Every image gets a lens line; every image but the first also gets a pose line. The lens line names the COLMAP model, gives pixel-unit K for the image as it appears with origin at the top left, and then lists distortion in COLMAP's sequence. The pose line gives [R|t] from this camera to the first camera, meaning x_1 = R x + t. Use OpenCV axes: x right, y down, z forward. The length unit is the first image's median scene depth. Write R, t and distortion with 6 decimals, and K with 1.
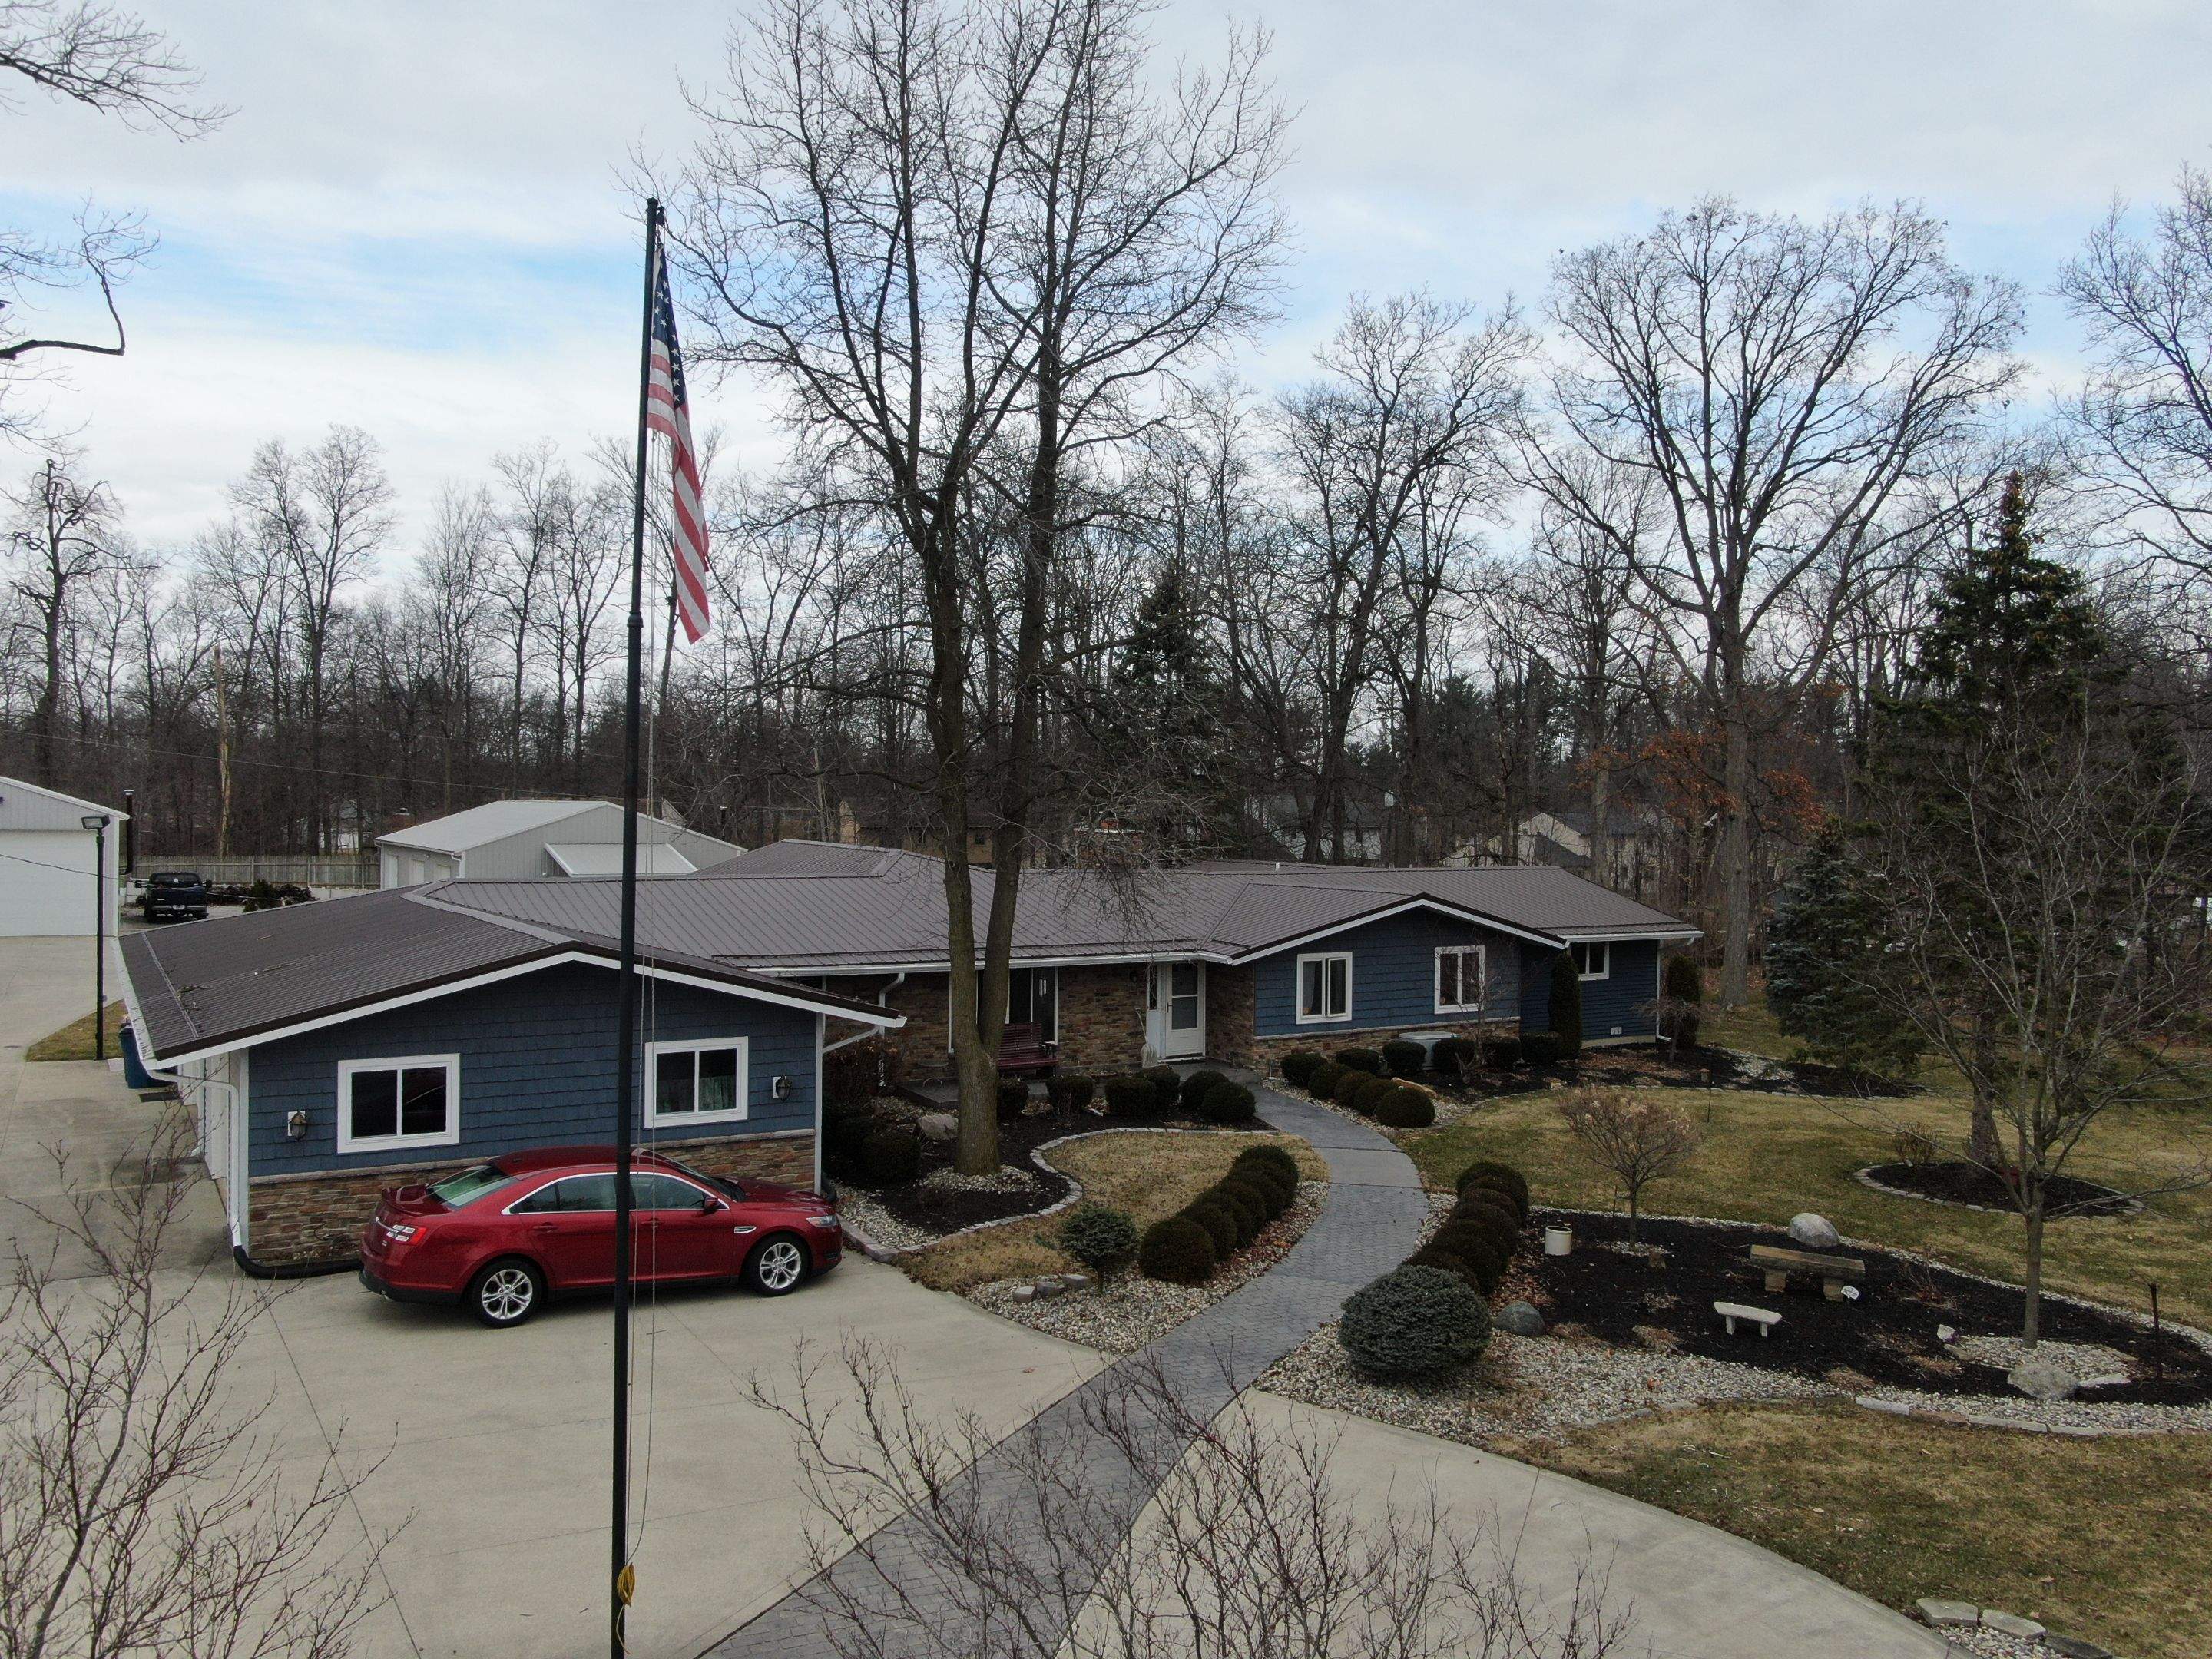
lens RADIAL K [[1737.2, 0, 1108.3], [0, 1737.2, 822.8], [0, 0, 1]] dist [-0.015256, 0.011800]
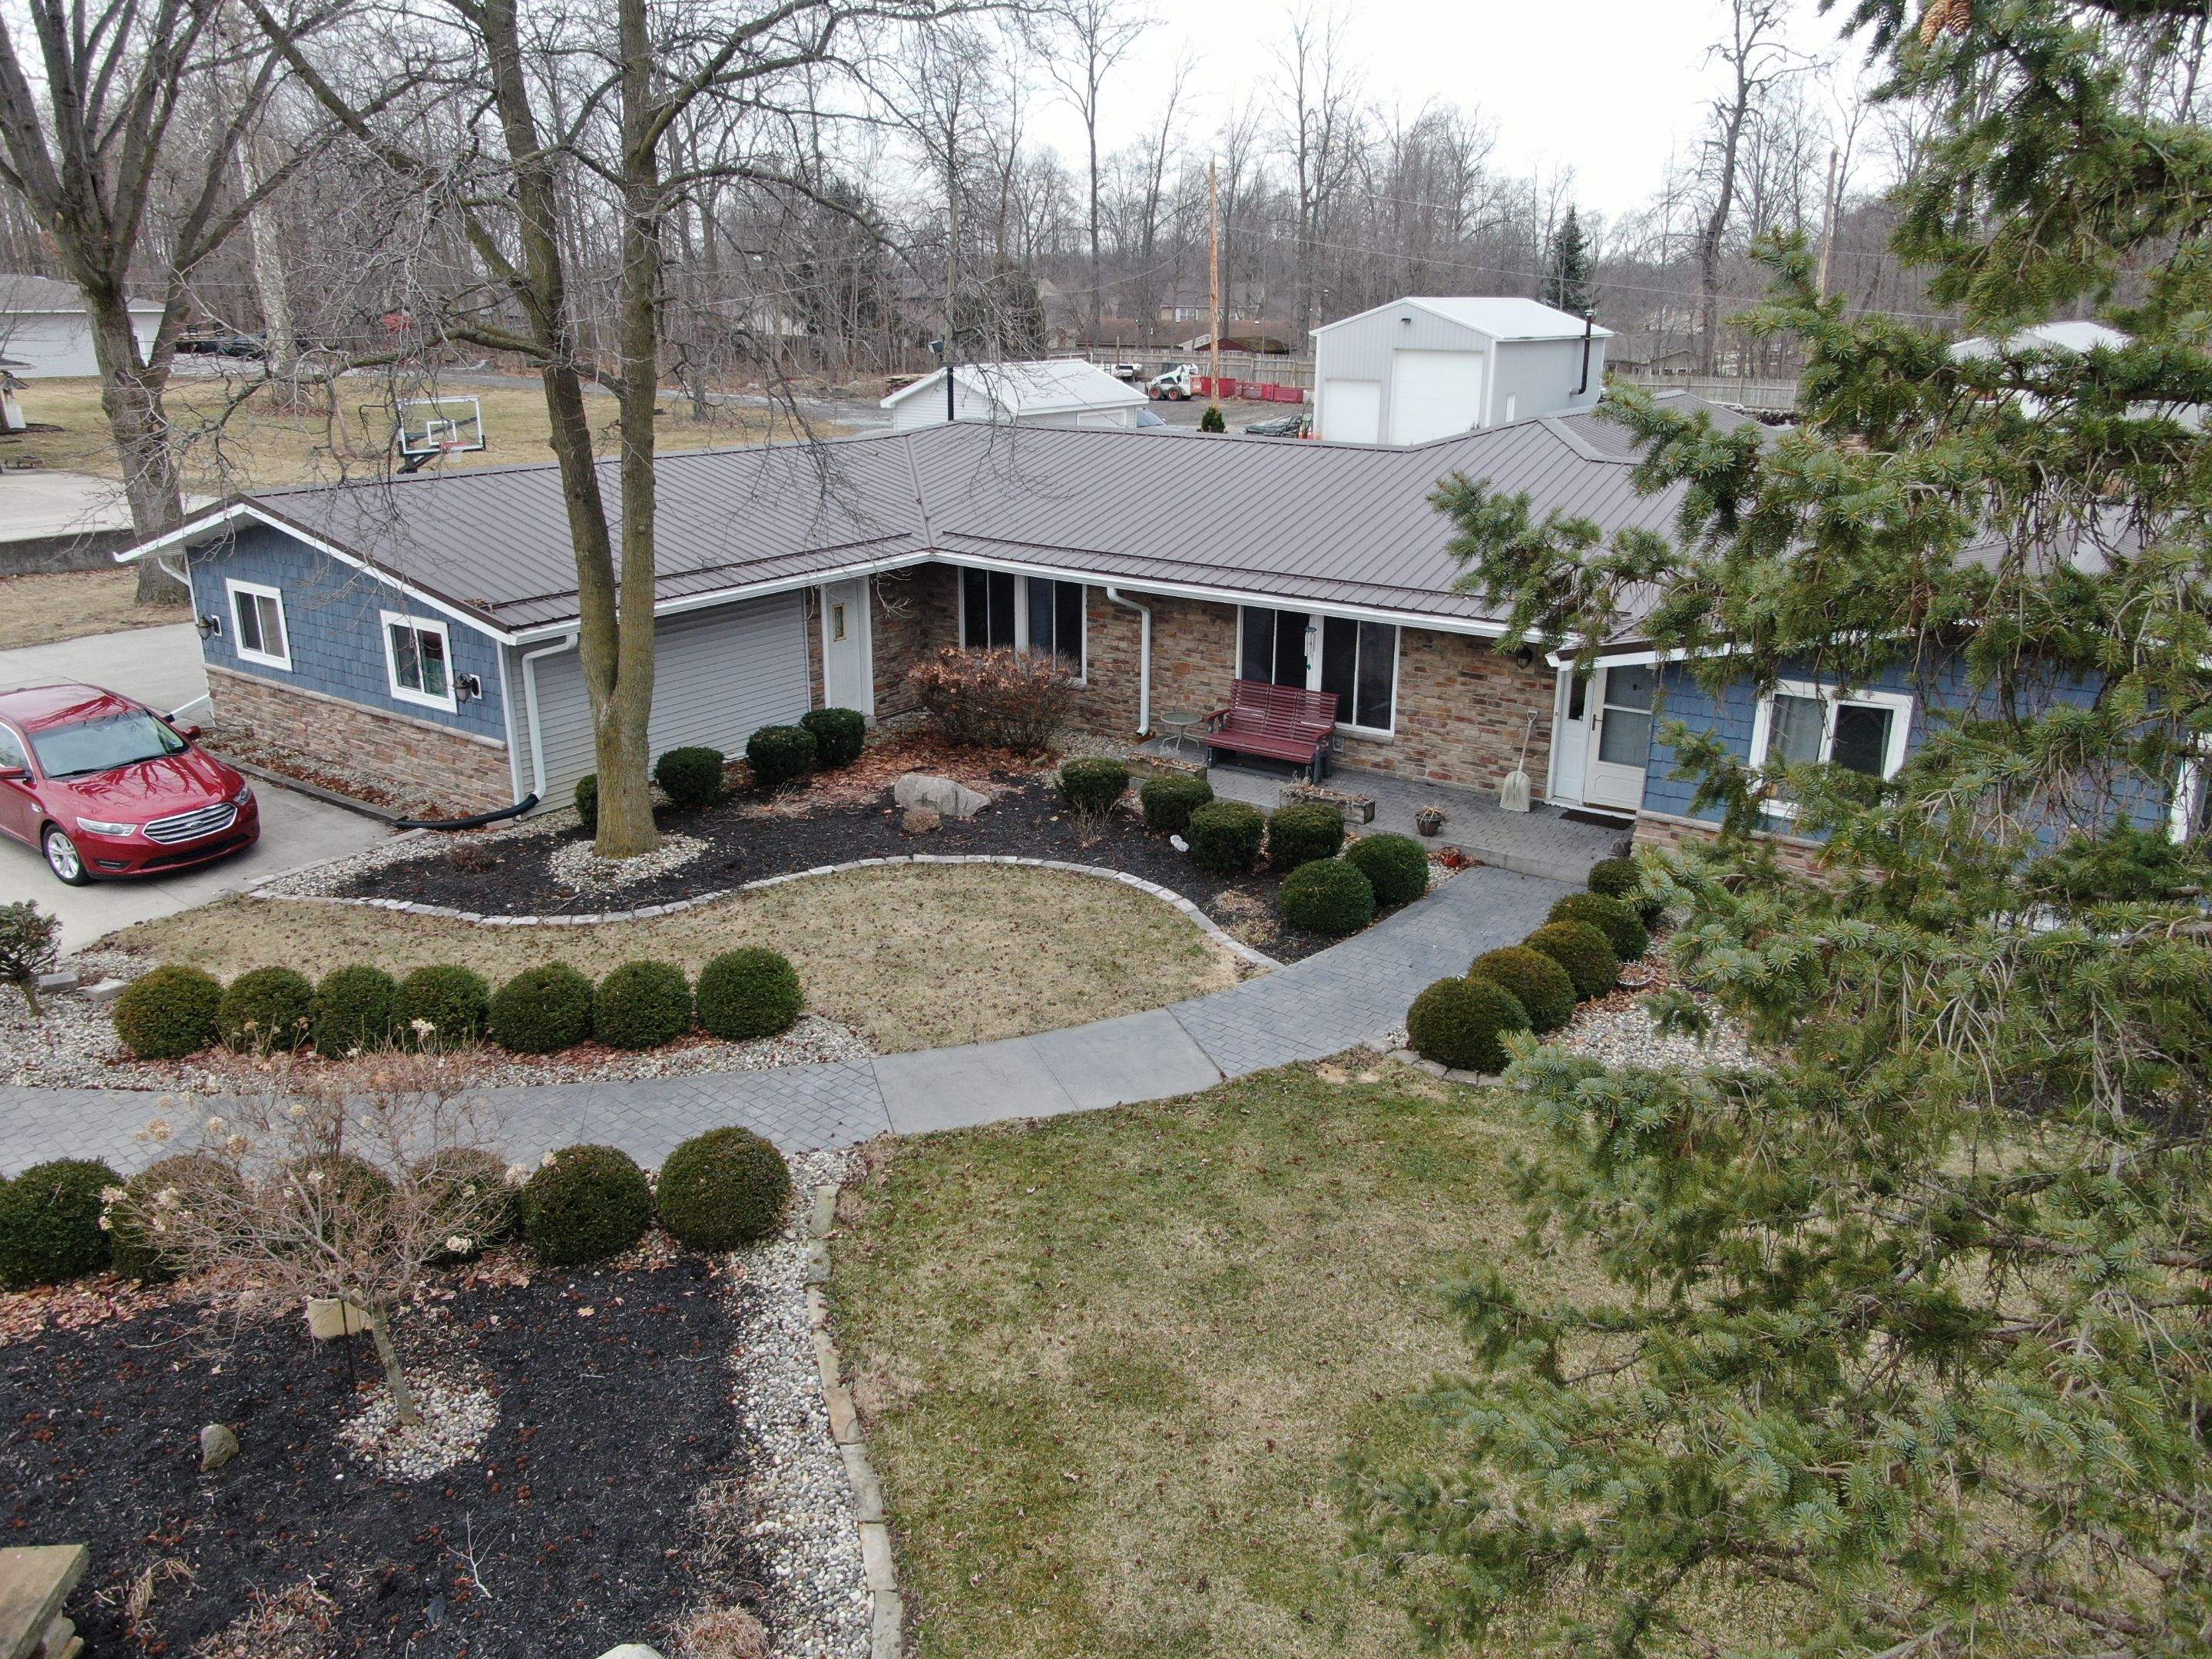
lens RADIAL K [[1589.4, 0, 1106.0], [0, 1589.4, 829.5], [0, 0, 1]] dist [-0.010226, 0.000054]
pose [[0.411741, 0.284611, -0.865717, 0.438454], [-0.014095, 0.951855, 0.306226, -0.019218], [0.911192, -0.113883, 0.395929, 0.644454]]
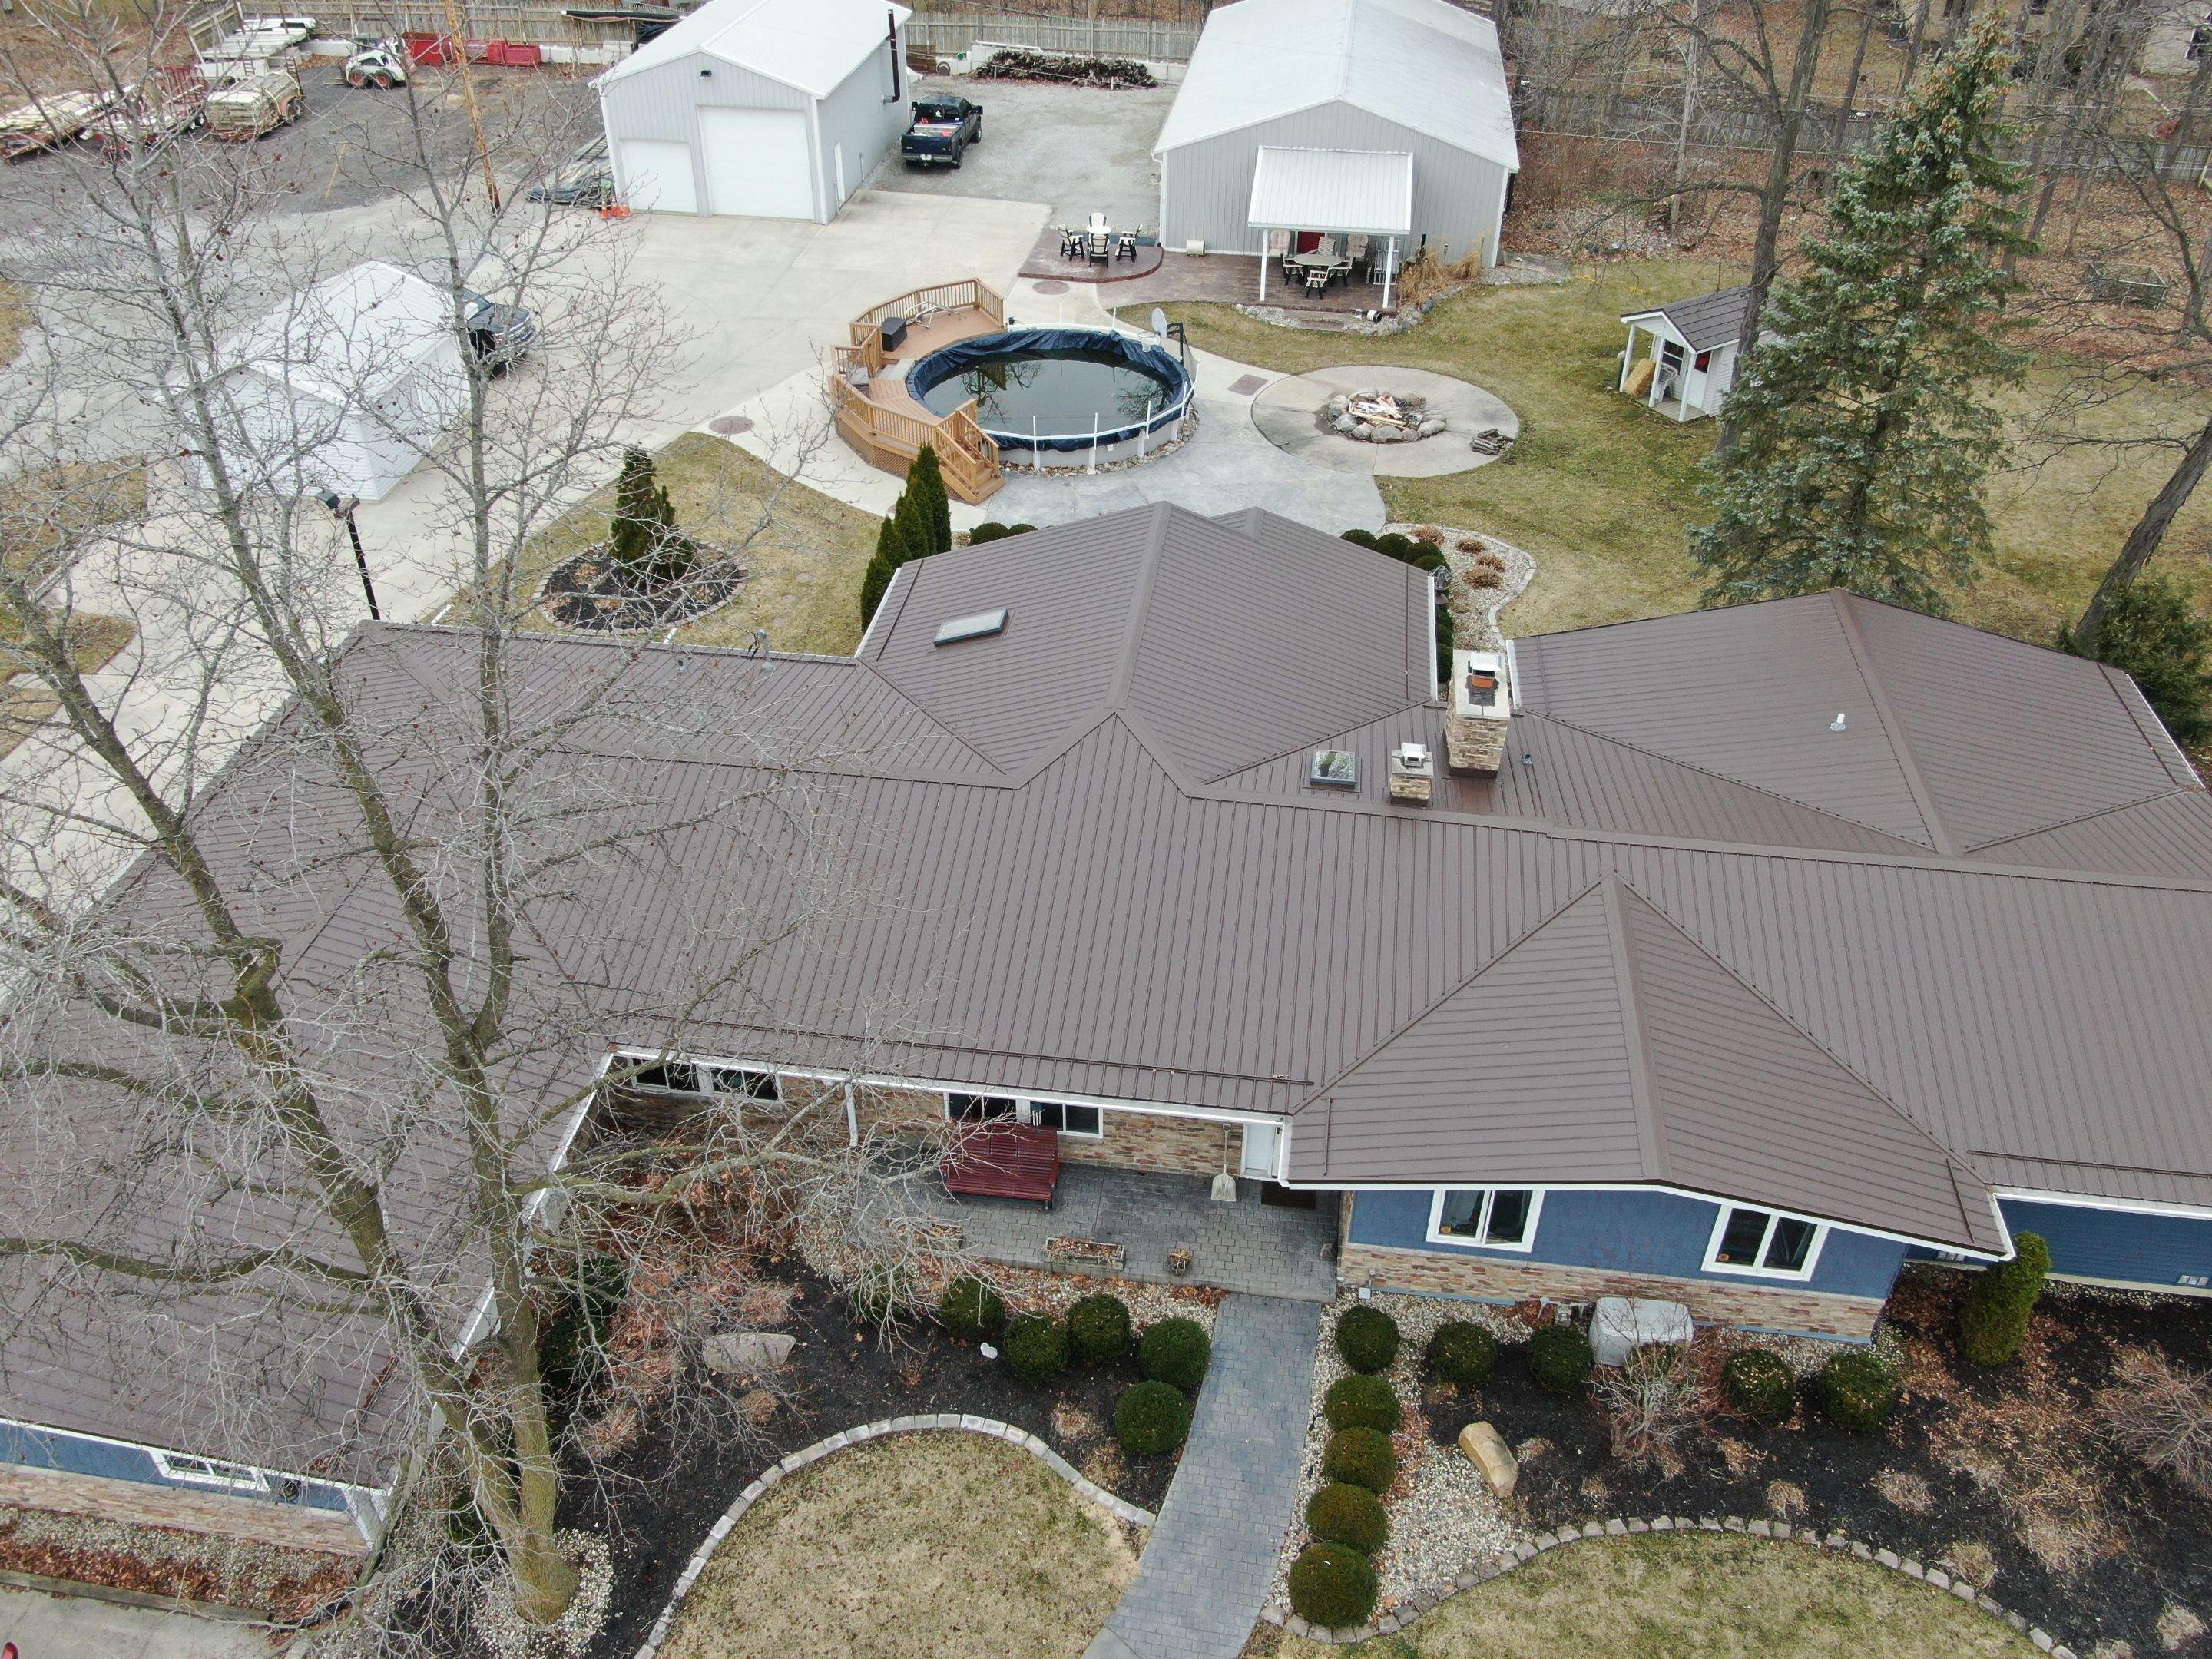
lens RADIAL K [[1733.5, 0, 1106.0], [0, 1733.5, 829.5], [0, 0, 1]] dist [-0.018271, 0.001034]
pose [[0.780998, 0.369327, -0.503627, 0.291035], [-0.001619, 0.807599, 0.589730, -0.409050], [0.624532, -0.459763, 0.631330, 0.574009]]
